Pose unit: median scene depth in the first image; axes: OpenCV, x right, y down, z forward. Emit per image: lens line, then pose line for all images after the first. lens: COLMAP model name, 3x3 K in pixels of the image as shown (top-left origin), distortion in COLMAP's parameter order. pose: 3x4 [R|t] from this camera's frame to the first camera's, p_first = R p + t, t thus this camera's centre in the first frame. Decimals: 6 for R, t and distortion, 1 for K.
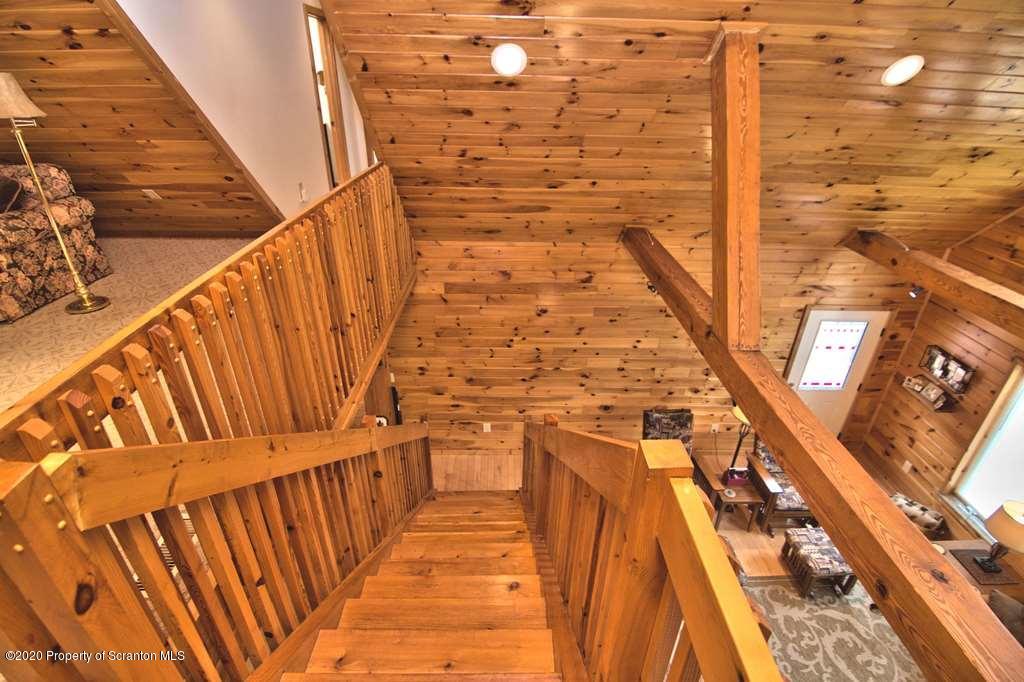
lens RADIAL K [[490.3, 0, 514.9], [0, 490.3, 343.0], [0, 0, 1]] dist [-0.004481, -0.011051]
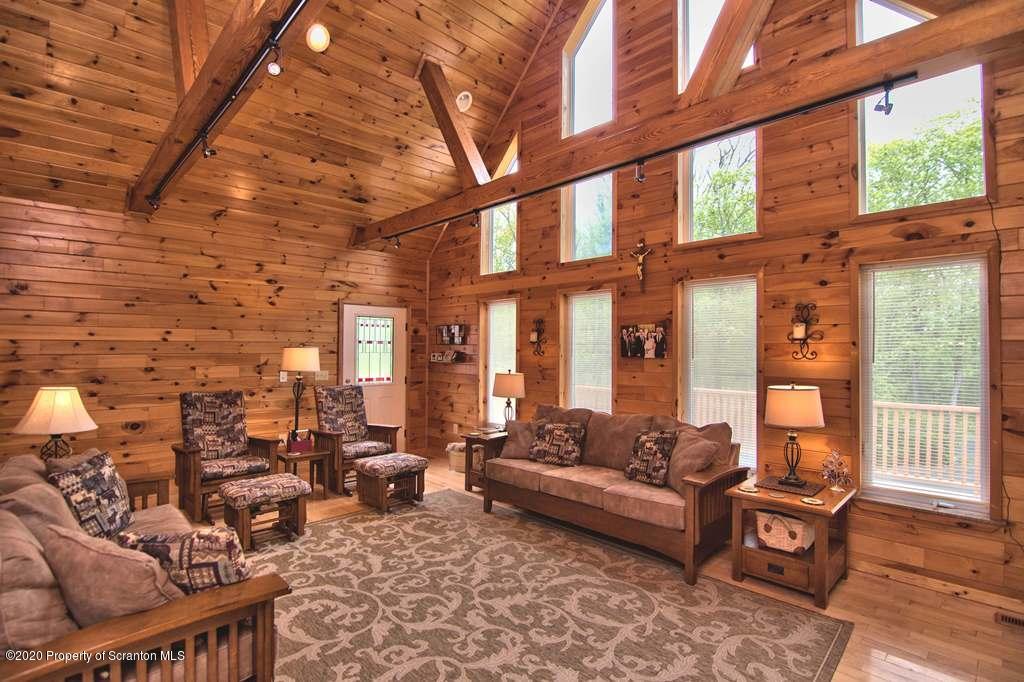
lens RADIAL K [[490.3, 0, 514.9], [0, 490.3, 343.0], [0, 0, 1]] dist [-0.004481, -0.011051]
pose [[0.731426, -0.006550, 0.681890, 0.121175], [0.331718, 0.877088, -0.347390, 0.606753], [-0.595802, 0.480285, 0.643697, 0.061544]]
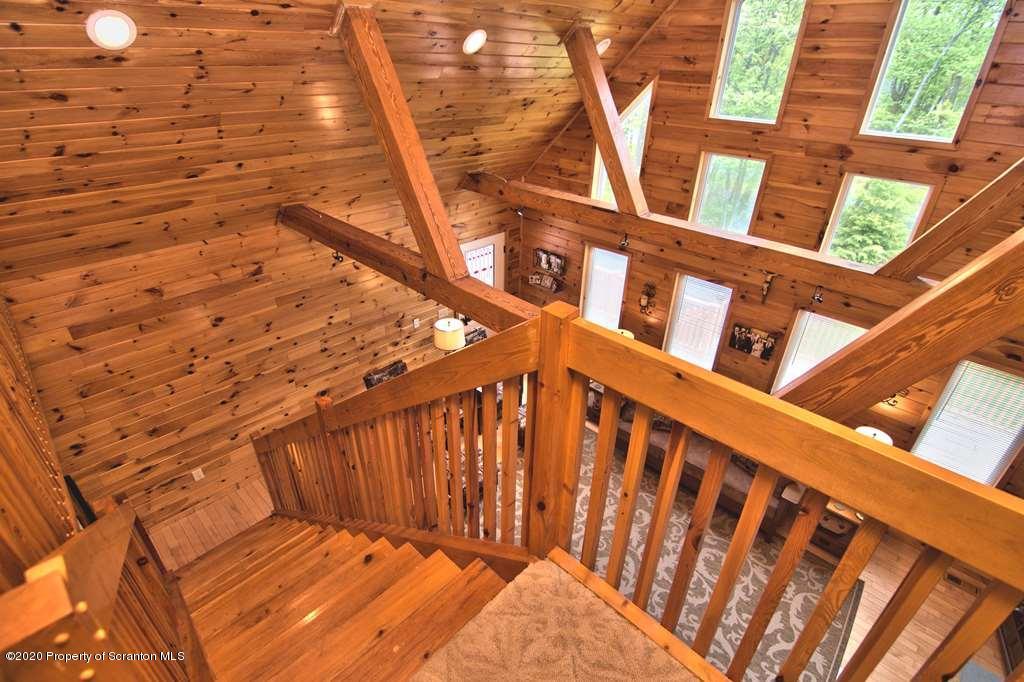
lens RADIAL K [[490.3, 0, 514.9], [0, 490.3, 343.0], [0, 0, 1]] dist [-0.004481, -0.011051]
pose [[0.707446, -0.358502, 0.609094, -0.126466], [0.329207, 0.929753, 0.164872, 0.004781], [-0.625414, 0.083880, 0.775772, -0.011539]]
